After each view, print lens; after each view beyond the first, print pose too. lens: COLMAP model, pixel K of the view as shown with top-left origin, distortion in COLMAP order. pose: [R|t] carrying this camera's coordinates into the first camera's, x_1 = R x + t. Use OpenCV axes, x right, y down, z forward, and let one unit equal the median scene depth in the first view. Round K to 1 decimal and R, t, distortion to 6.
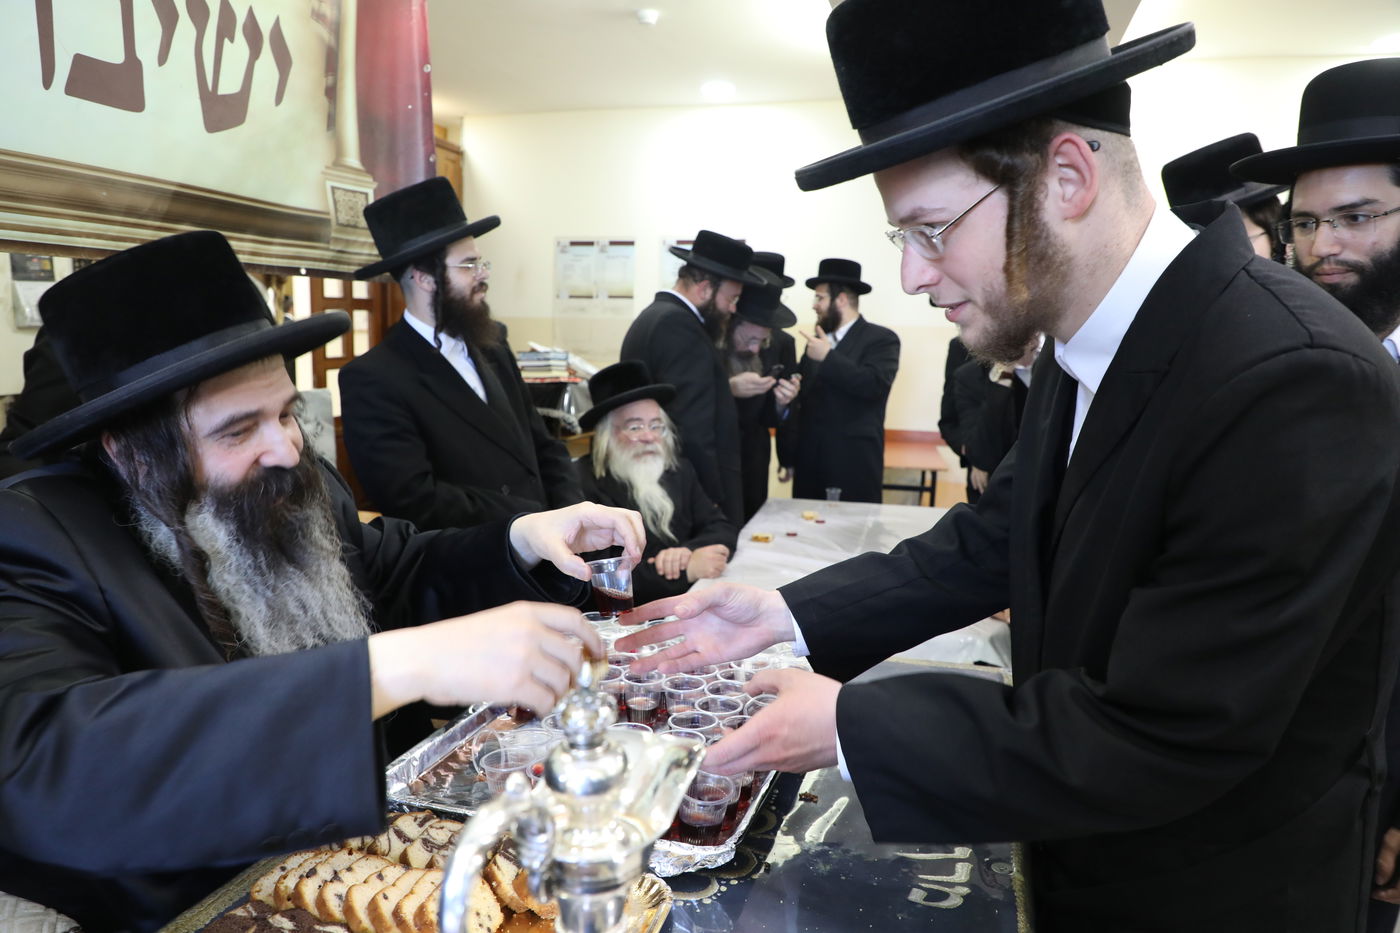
lens RADIAL K [[971.5, 0, 704.0], [0, 971.5, 475.5], [0, 0, 1]] dist [-0.066949, 0.029858]
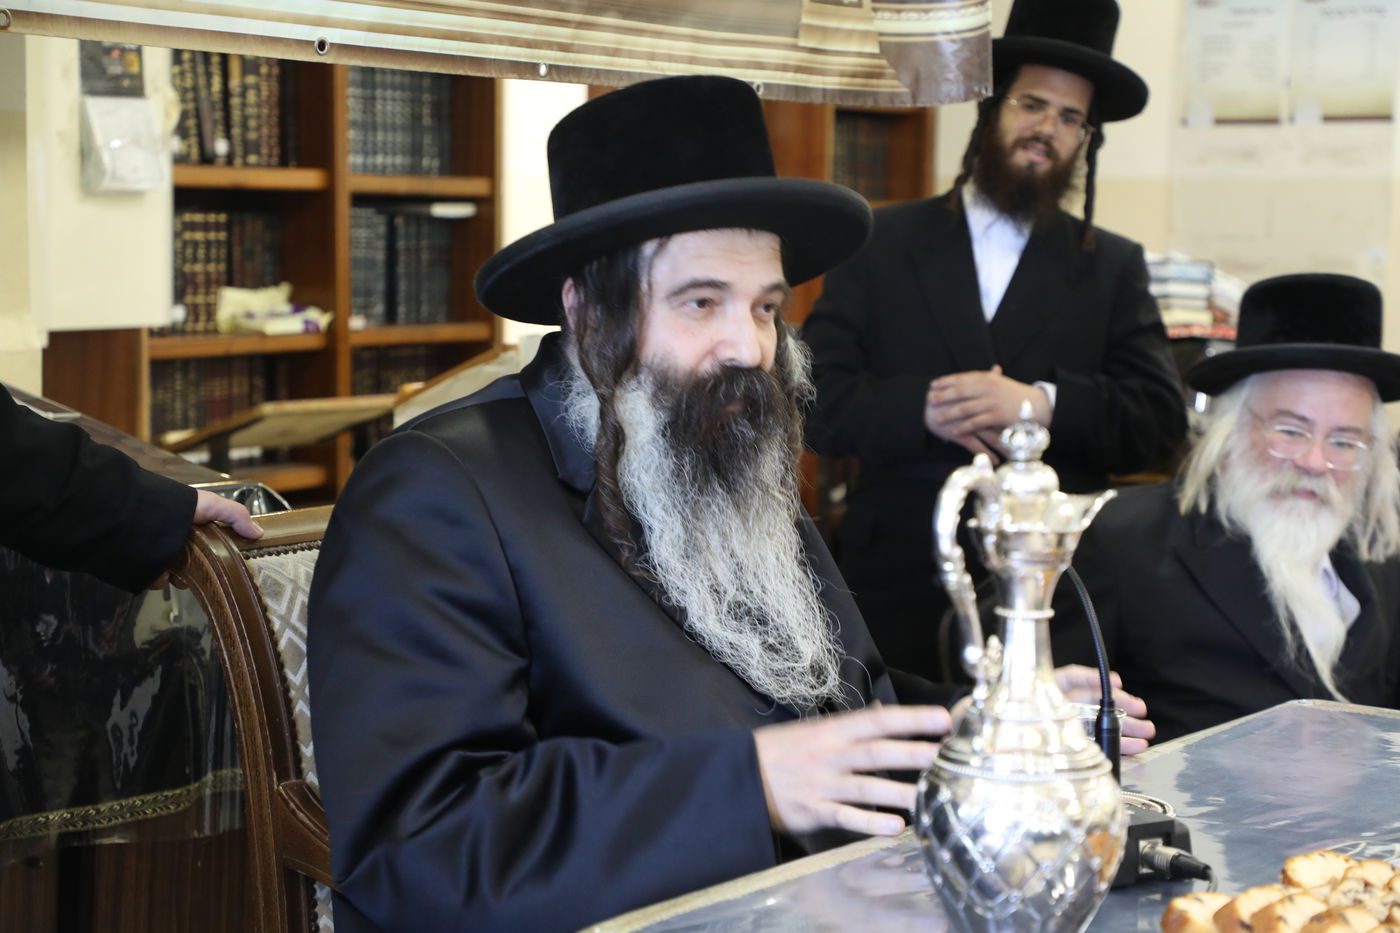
lens RADIAL K [[3021.5, 0, 691.8], [0, 3021.5, 467.4], [0, 0, 1]] dist [0.363706, 0.000000]
pose [[0.955827, 0.018171, -0.293367, 0.093545], [-0.038532, 0.997220, -0.063776, 0.164809], [0.291392, 0.072263, 0.953870, -0.921323]]
